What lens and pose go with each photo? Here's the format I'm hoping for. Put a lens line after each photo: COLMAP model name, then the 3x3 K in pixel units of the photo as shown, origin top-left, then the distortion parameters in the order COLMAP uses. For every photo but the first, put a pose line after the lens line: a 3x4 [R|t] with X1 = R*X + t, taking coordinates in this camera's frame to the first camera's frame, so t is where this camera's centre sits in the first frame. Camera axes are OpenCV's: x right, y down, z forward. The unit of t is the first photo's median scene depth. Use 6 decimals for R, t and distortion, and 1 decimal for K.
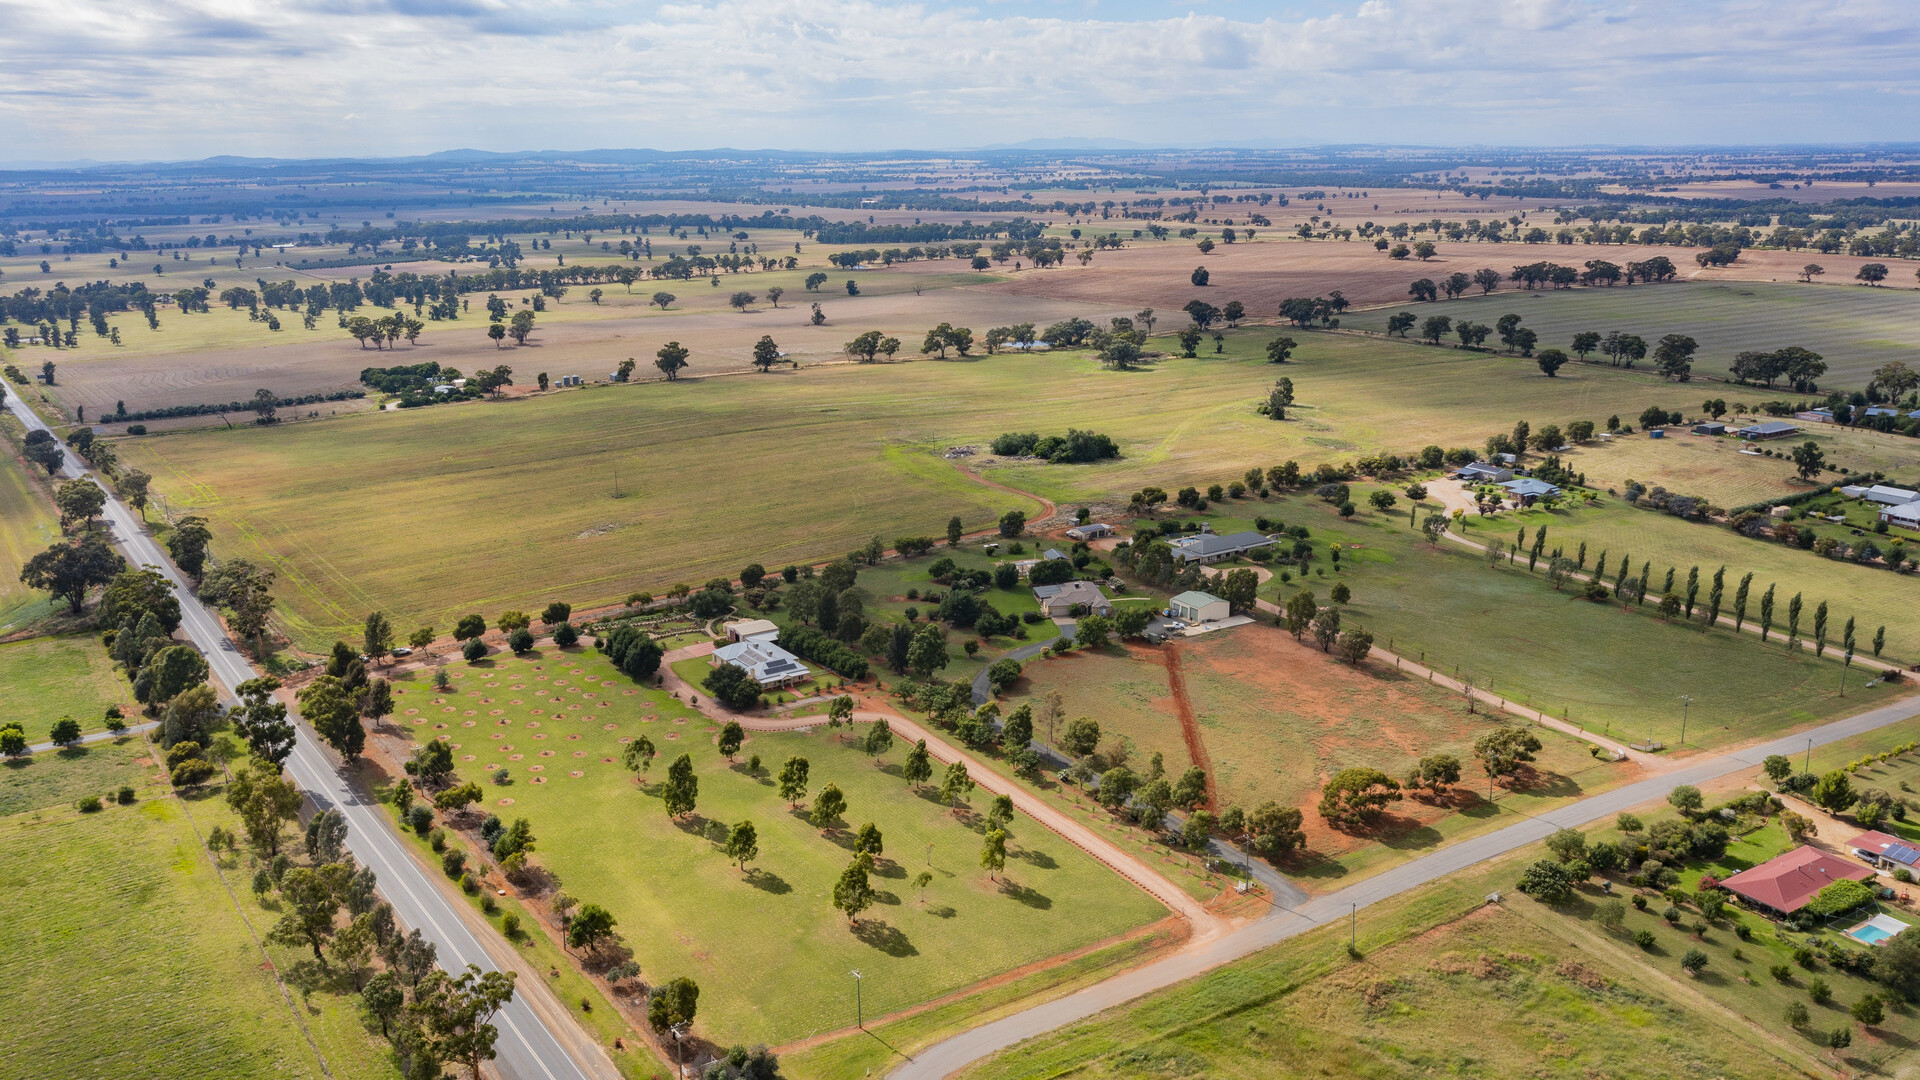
lens RADIAL K [[1531.2, 0, 960.0], [0, 1531.2, 540.0], [0, 0, 1]] dist [-0.007551, 0.009816]
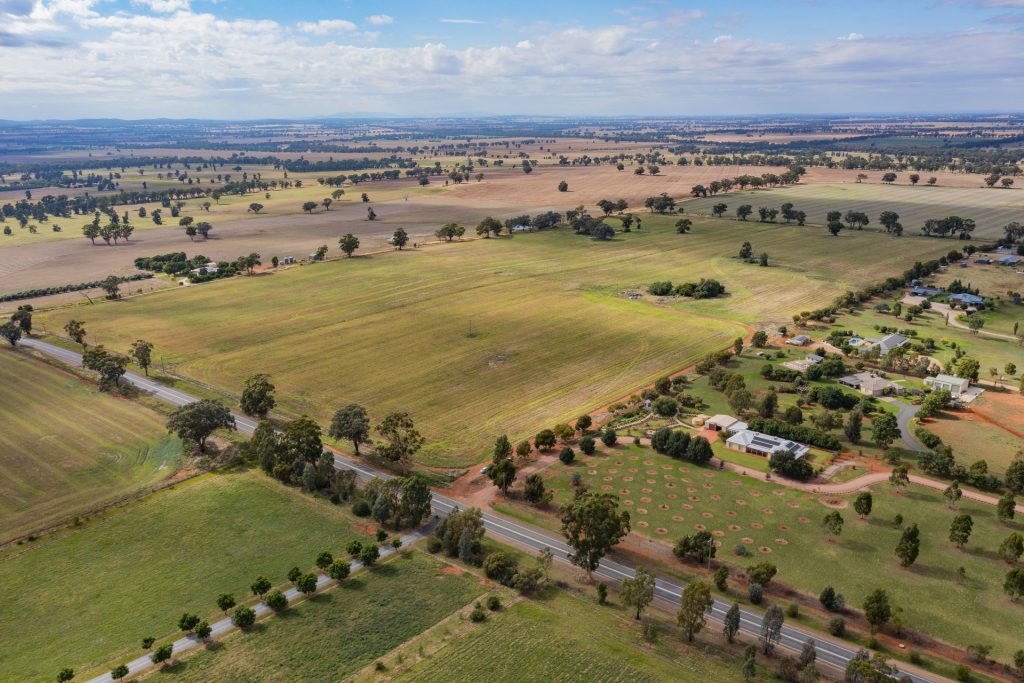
lens RADIAL K [[815.3, 0, 509.6], [0, 815.3, 359.2], [0, 0, 1]] dist [-0.013173, 0.007191]
pose [[0.967367, -0.073070, 0.242616, -0.148027], [0.063871, 0.996917, 0.045579, -0.015431], [-0.245198, -0.028596, 0.969051, 0.071408]]
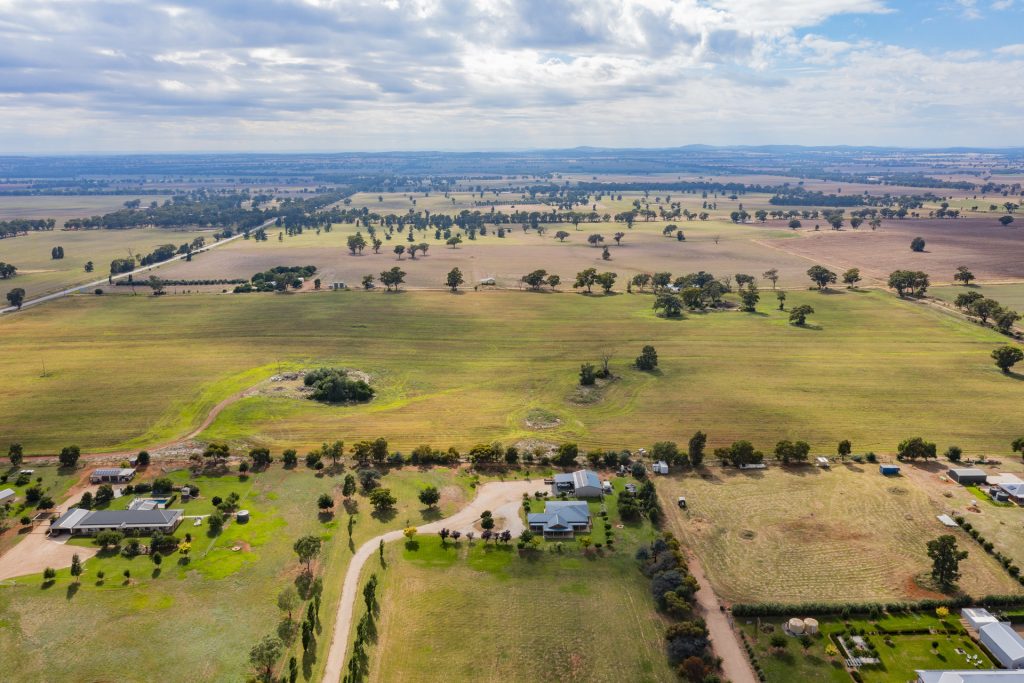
lens RADIAL K [[815.3, 0, 509.6], [0, 815.3, 359.2], [0, 0, 1]] dist [-0.013173, 0.007191]
pose [[0.851368, 0.141086, -0.505240, 0.217357], [-0.136872, 0.989535, 0.045684, -0.054652], [0.506398, 0.030259, 0.861769, 0.204276]]
